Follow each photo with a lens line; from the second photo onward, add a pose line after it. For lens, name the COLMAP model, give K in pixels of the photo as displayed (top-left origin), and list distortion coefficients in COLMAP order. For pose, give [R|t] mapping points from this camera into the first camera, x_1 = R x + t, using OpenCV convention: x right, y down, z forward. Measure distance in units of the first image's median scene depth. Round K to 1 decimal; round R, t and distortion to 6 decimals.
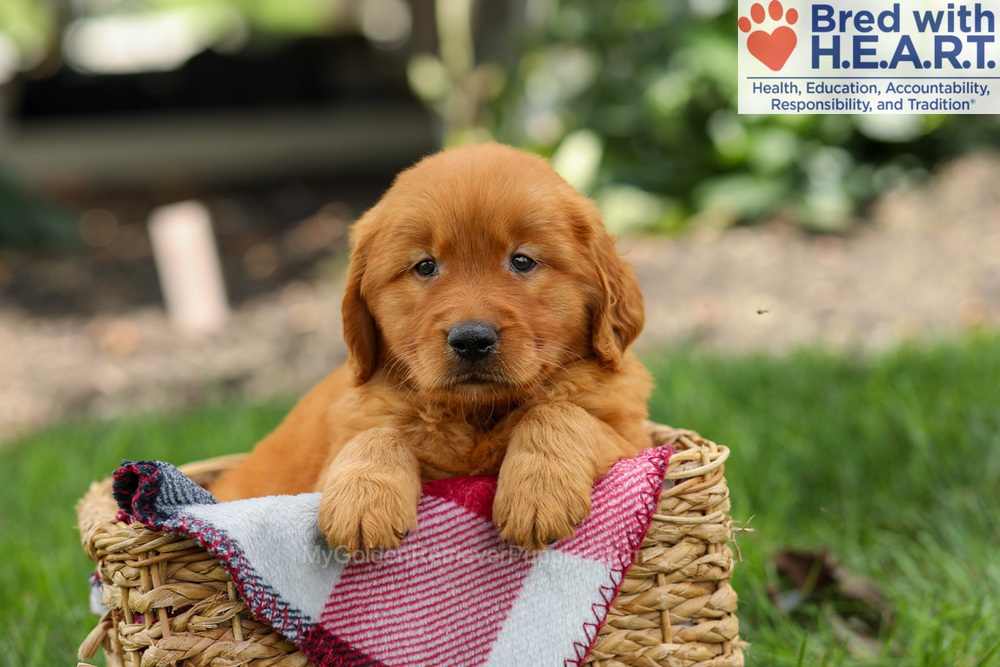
lens RADIAL K [[2962.8, 0, 494.3], [0, 2962.8, 328.0], [0, 0, 1]] dist [0.122471, 0.000000]
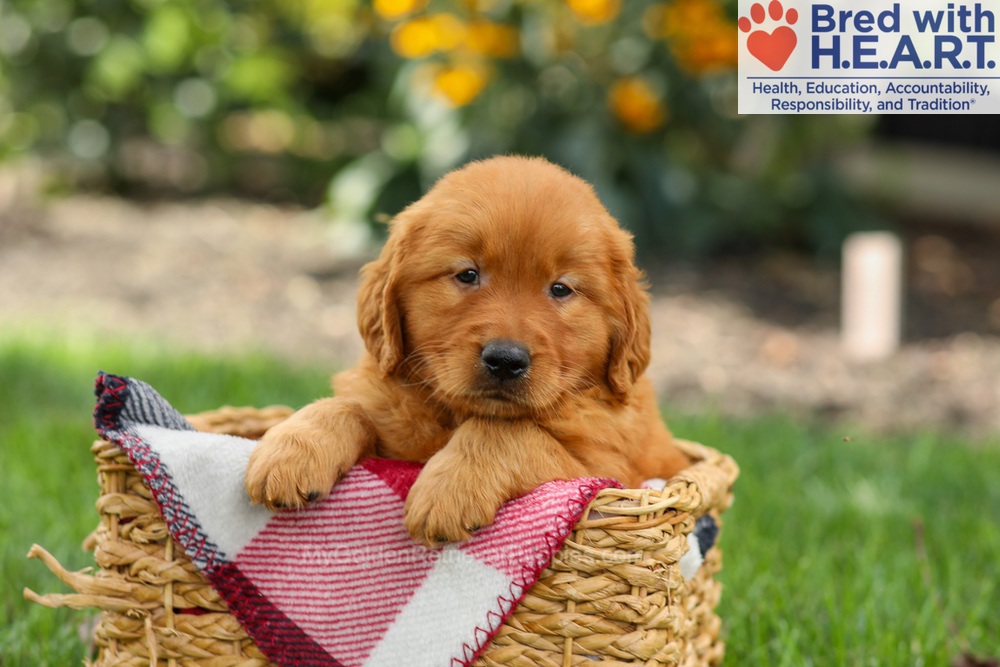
lens RADIAL K [[2962.8, 0, 499.0], [0, 2962.8, 329.7], [0, 0, 1]] dist [0.122471, 0.000000]
pose [[0.895541, 0.208387, -0.393168, 0.417467], [-0.212054, 0.976644, 0.034635, -0.037176], [0.391203, 0.052356, 0.918814, 0.063681]]
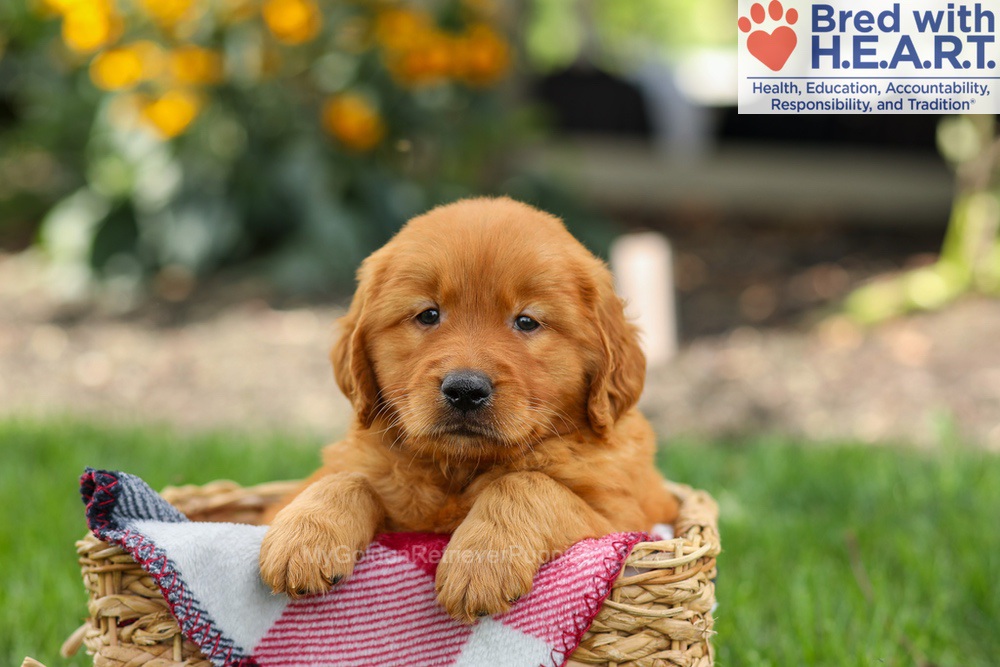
lens RADIAL K [[2962.8, 0, 505.5], [0, 2962.8, 334.9], [0, 0, 1]] dist [0.122471, 0.000000]
pose [[0.955641, 0.130441, -0.264073, 0.269477], [-0.131915, 0.991186, 0.012223, -0.030917], [0.263340, 0.023154, 0.964425, 0.054545]]
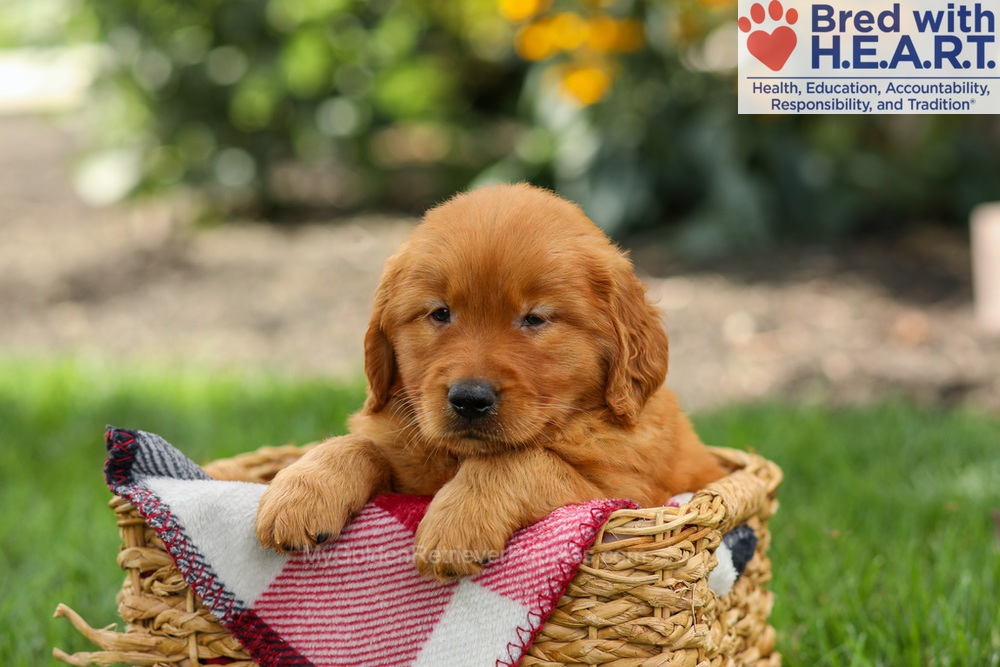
lens RADIAL K [[2962.8, 0, 439.6], [0, 2962.8, 342.7], [0, 0, 1]] dist [0.122471, 0.000000]
pose [[0.868388, 0.144285, -0.474431, 0.472751], [-0.133149, 0.989444, 0.057197, -0.060709], [0.477676, 0.013501, 0.878433, 0.114375]]
